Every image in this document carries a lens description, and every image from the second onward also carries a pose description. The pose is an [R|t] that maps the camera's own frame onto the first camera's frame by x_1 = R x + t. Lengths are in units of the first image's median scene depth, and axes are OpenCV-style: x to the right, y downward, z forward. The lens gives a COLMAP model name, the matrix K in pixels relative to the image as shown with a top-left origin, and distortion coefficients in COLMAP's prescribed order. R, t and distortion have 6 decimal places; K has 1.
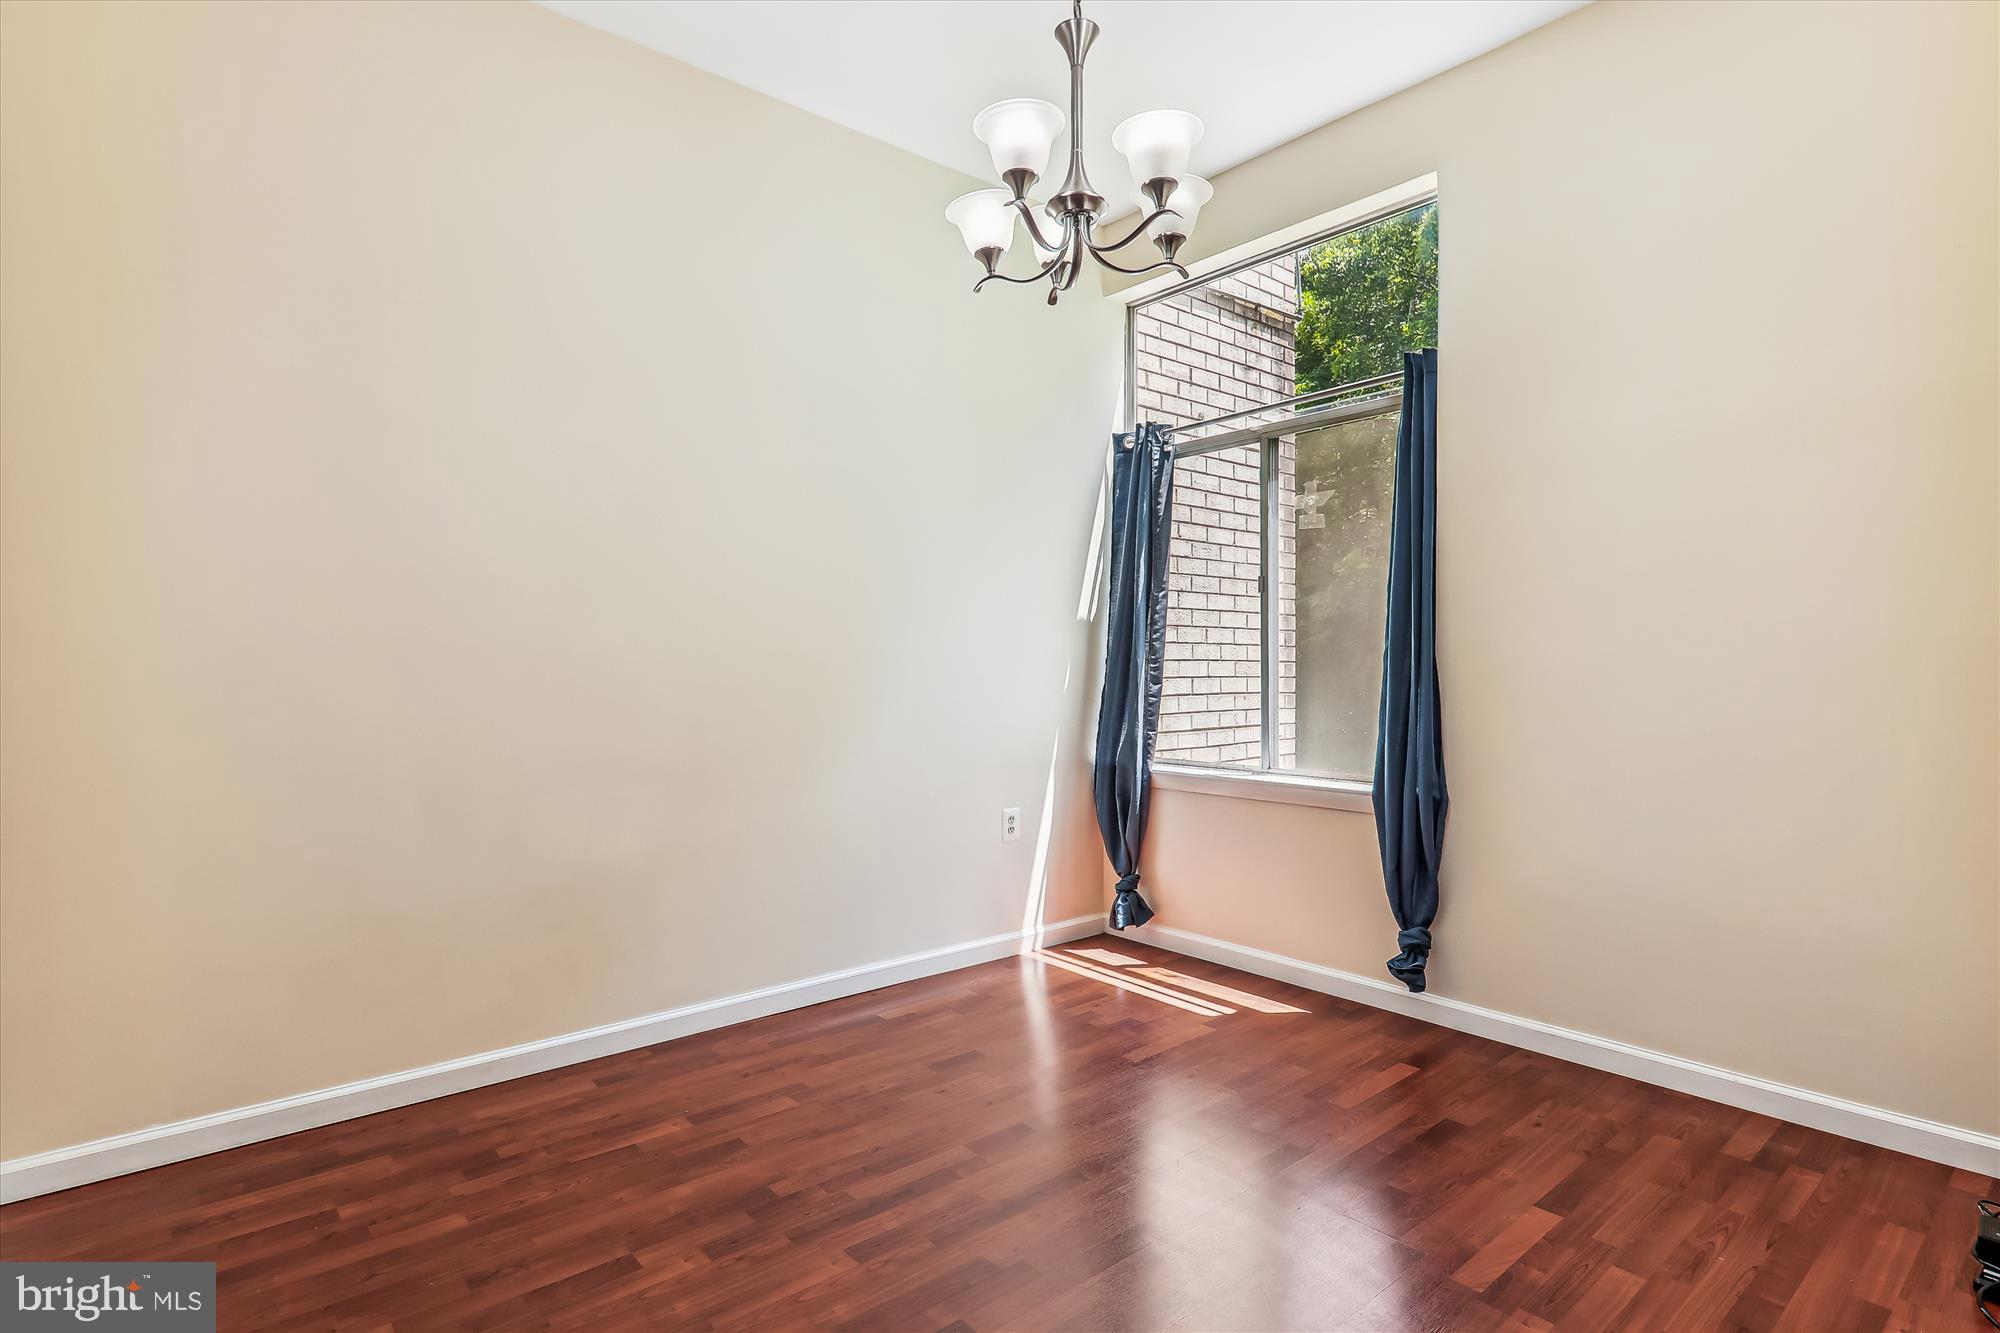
lens RADIAL K [[1009.6, 0, 1017.5], [0, 1009.6, 661.6], [0, 0, 1]] dist [0.000935, -0.002154]
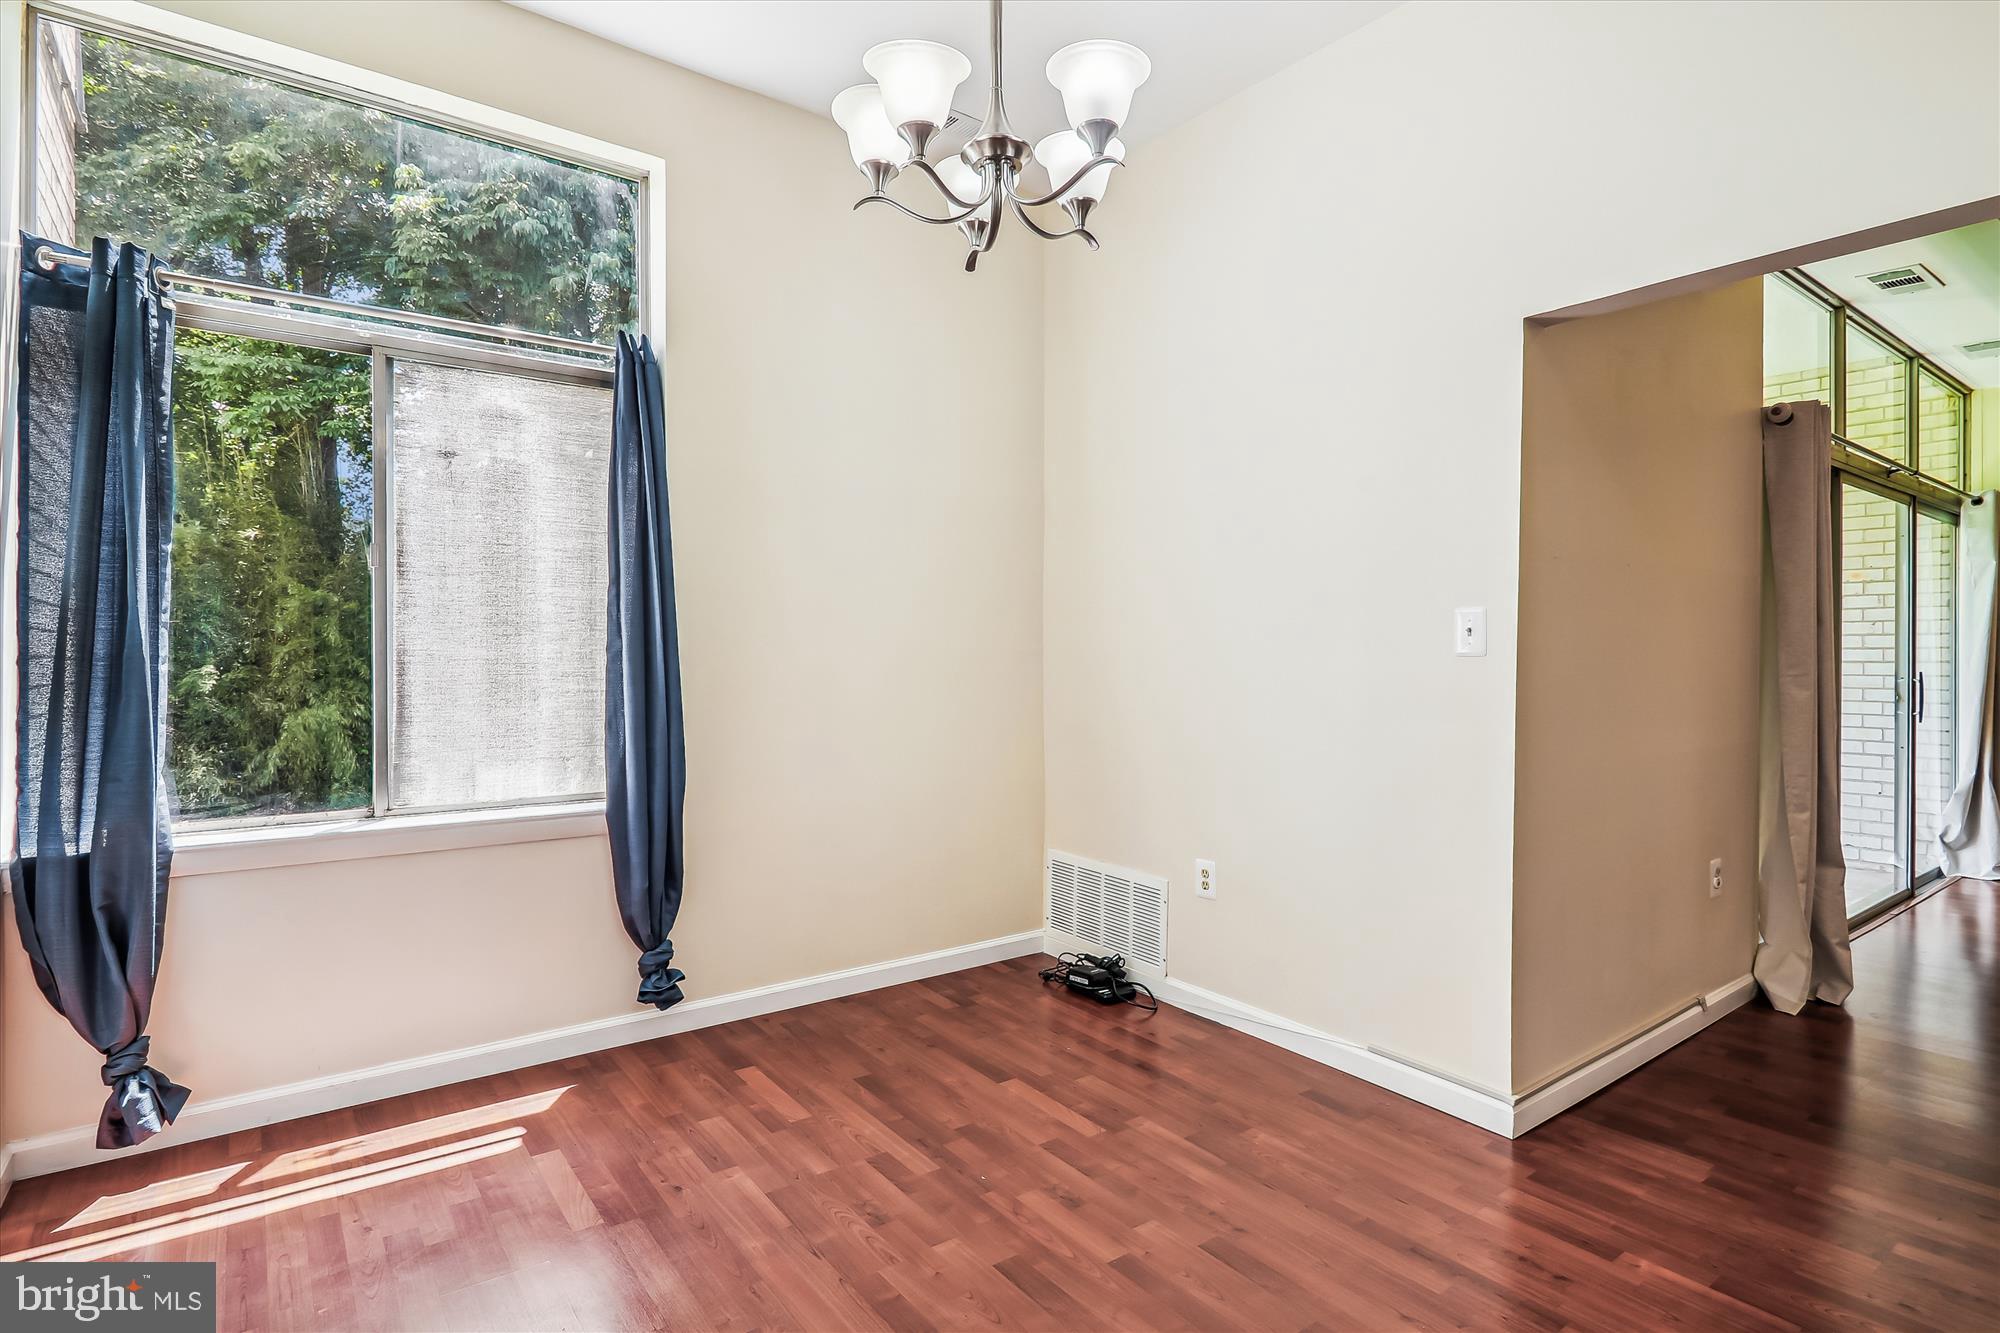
lens RADIAL K [[1009.6, 0, 1017.5], [0, 1009.6, 661.6], [0, 0, 1]] dist [0.000935, -0.002154]
pose [[0.071375, -0.010527, 0.997394, -0.544355], [-0.006356, 0.999919, 0.011009, -0.014681], [-0.997429, -0.007125, 0.071302, 0.616424]]
